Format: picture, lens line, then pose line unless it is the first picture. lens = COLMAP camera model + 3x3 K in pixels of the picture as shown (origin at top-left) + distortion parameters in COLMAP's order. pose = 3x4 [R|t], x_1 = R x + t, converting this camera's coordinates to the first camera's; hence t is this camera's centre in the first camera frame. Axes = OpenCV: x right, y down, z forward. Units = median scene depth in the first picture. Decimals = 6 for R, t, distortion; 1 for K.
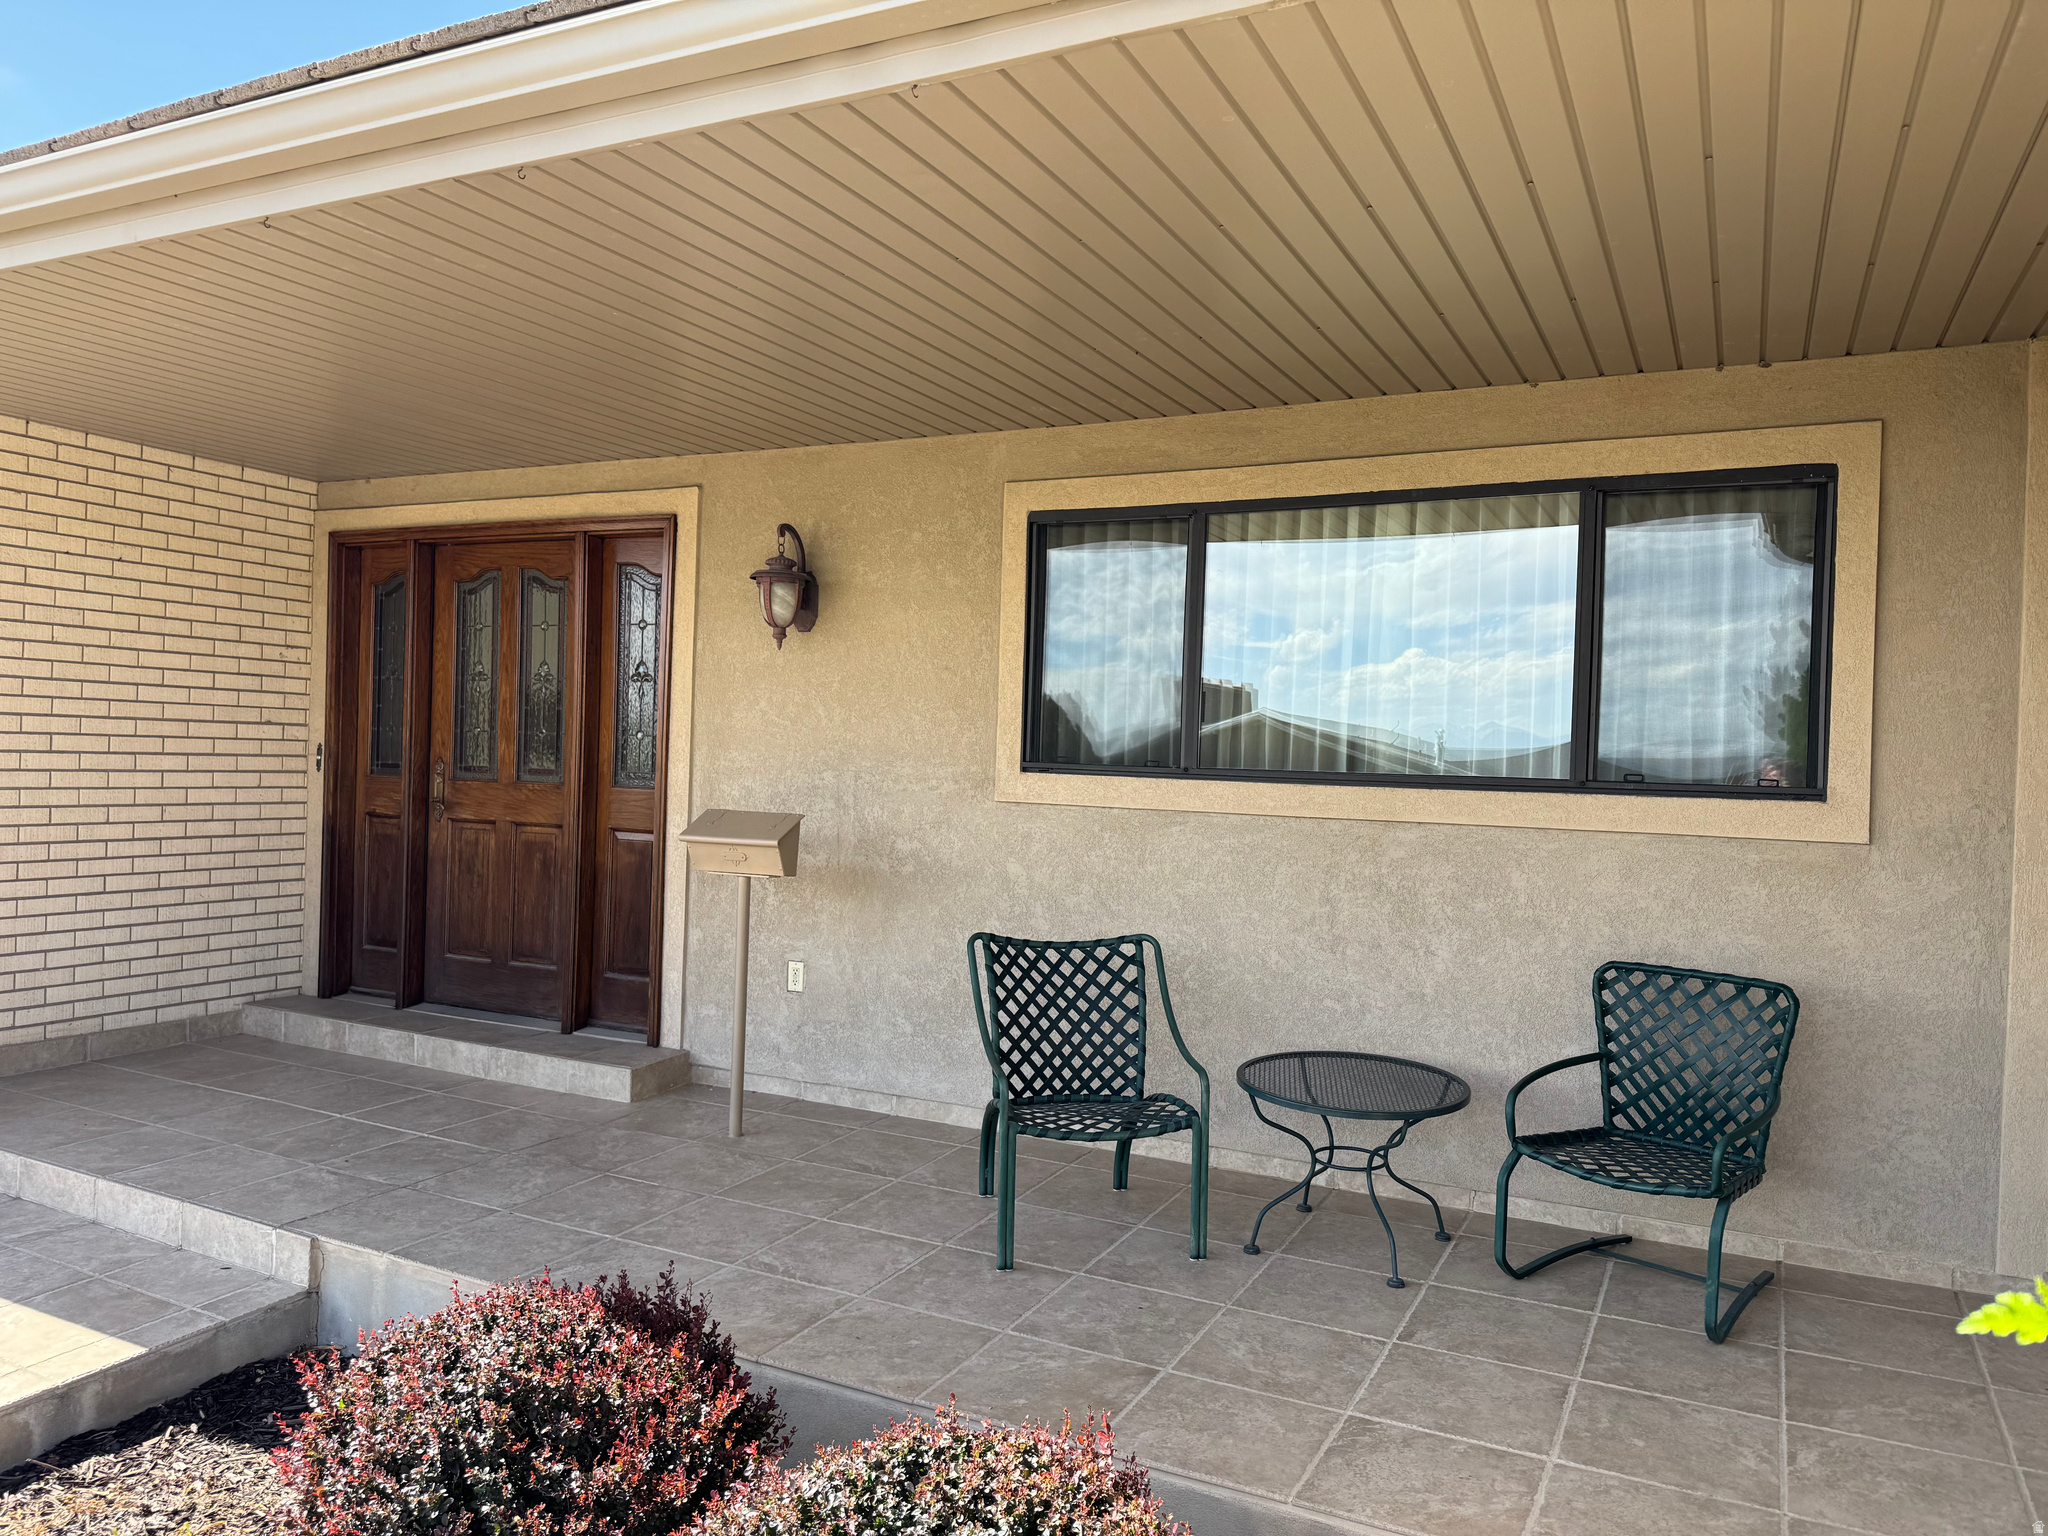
lens RADIAL K [[1423.7, 0, 1024.0], [0, 1423.7, 768.0], [0, 0, 1]] dist [0.119019, -0.134283]
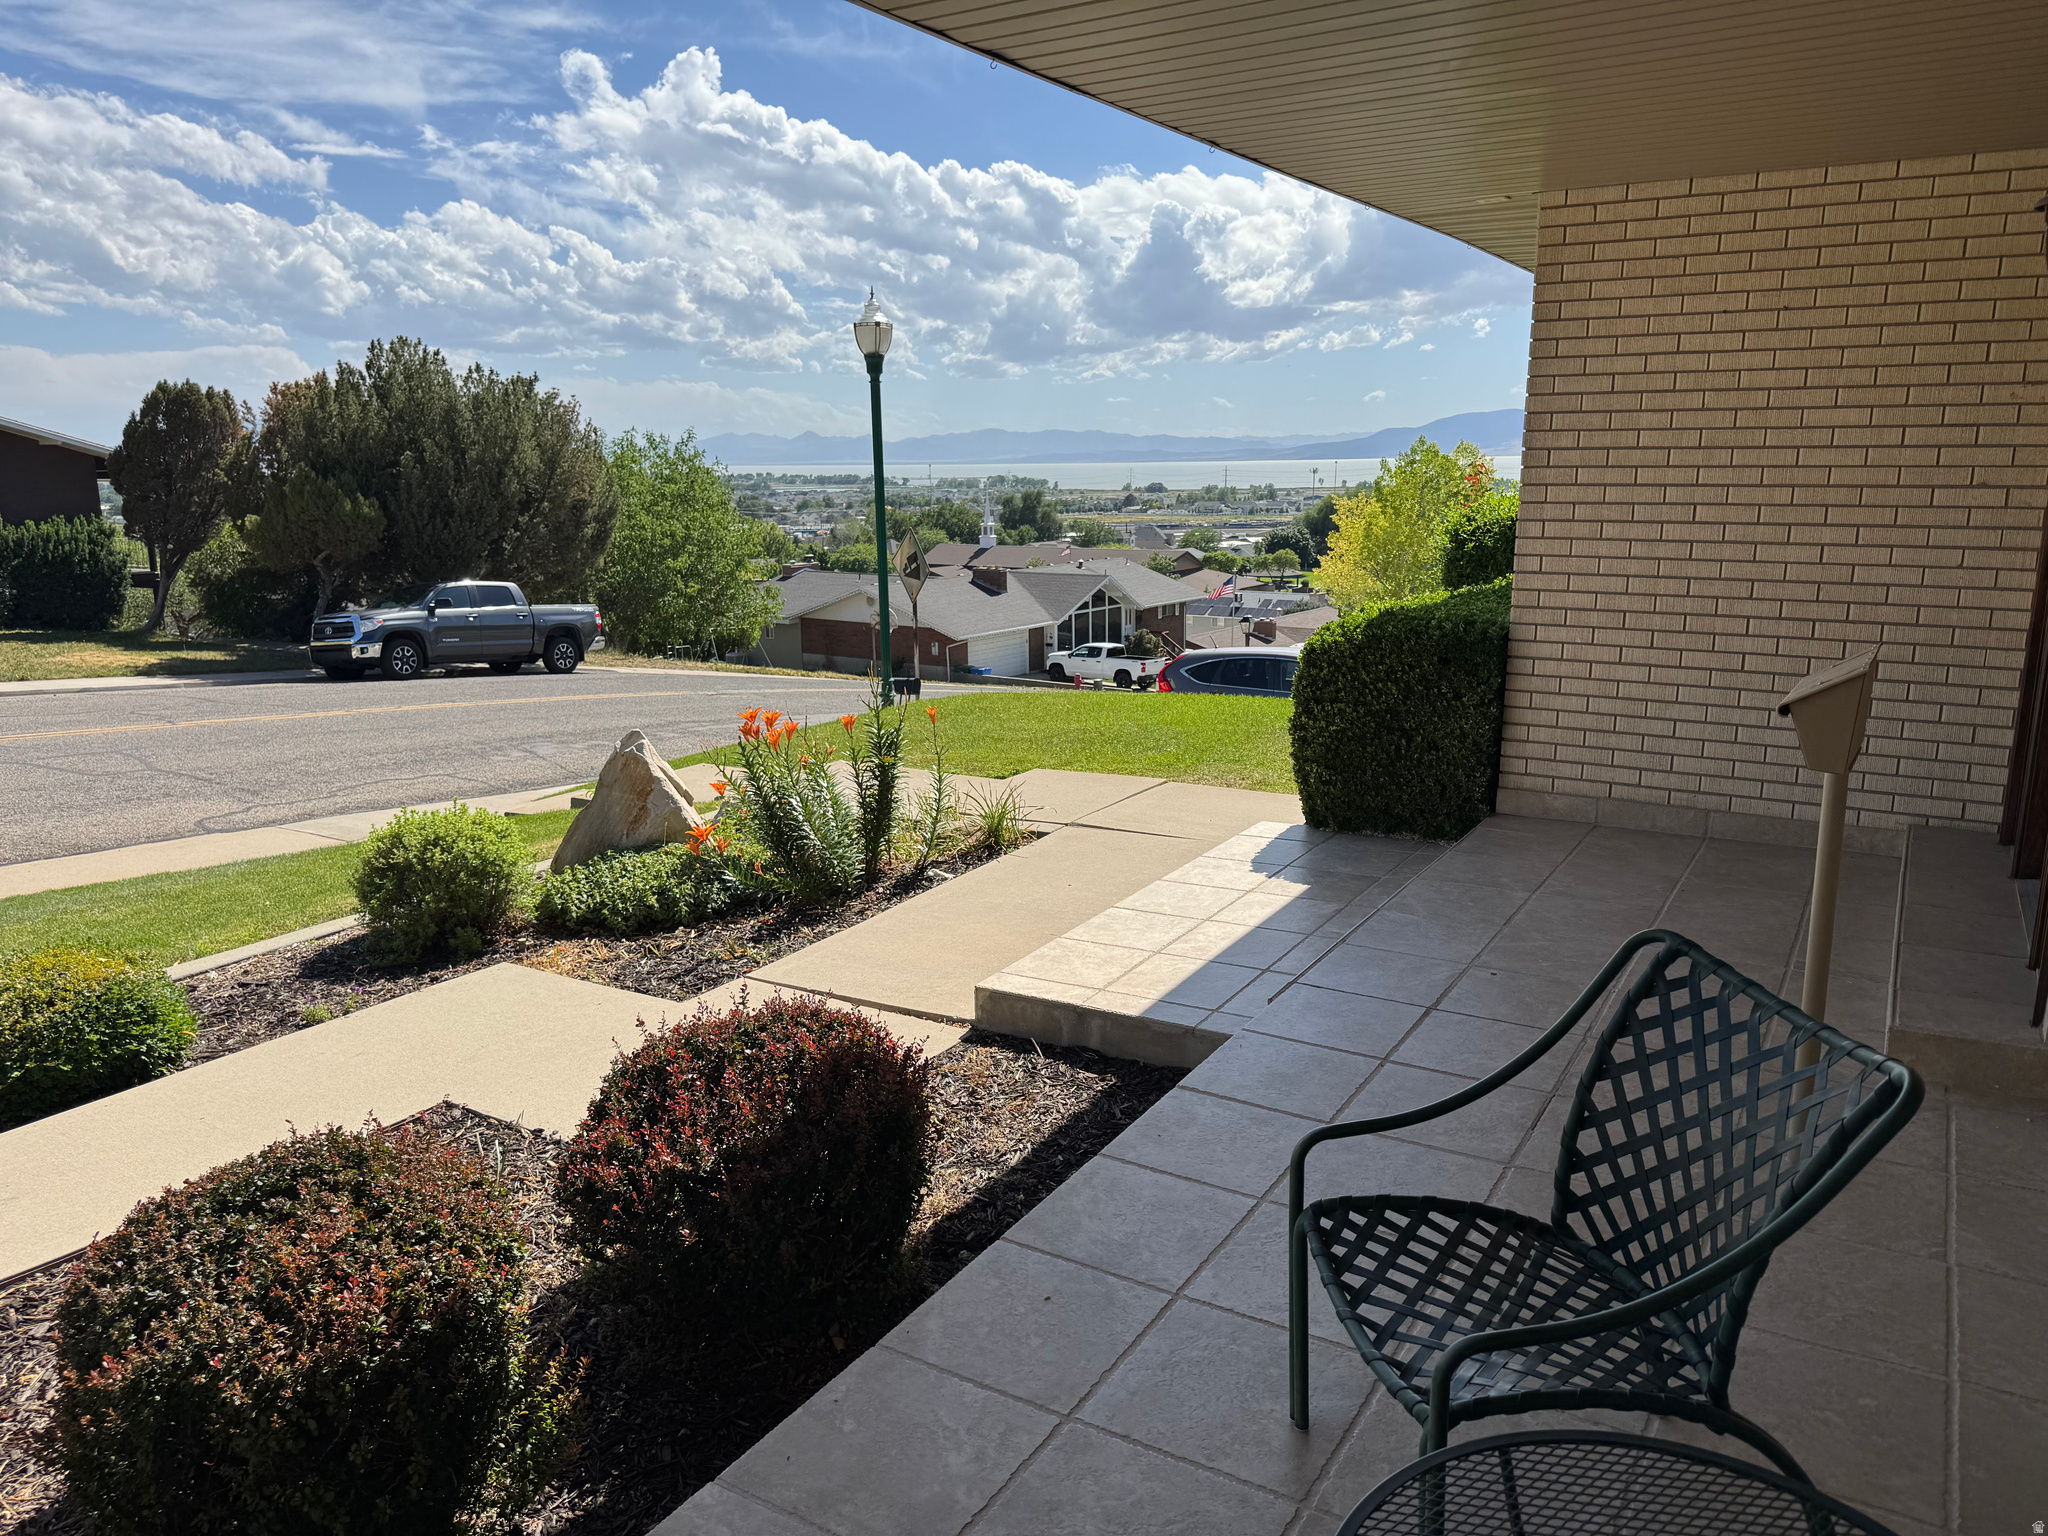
lens RADIAL K [[1423.7, 0, 1024.0], [0, 1423.7, 768.0], [0, 0, 1]] dist [0.119019, -0.134283]
pose [[-0.077067, 0.184200, -0.979863, 0.373828], [-0.005619, 0.982690, 0.185174, -0.027995], [0.997010, 0.019777, -0.074698, 0.627038]]
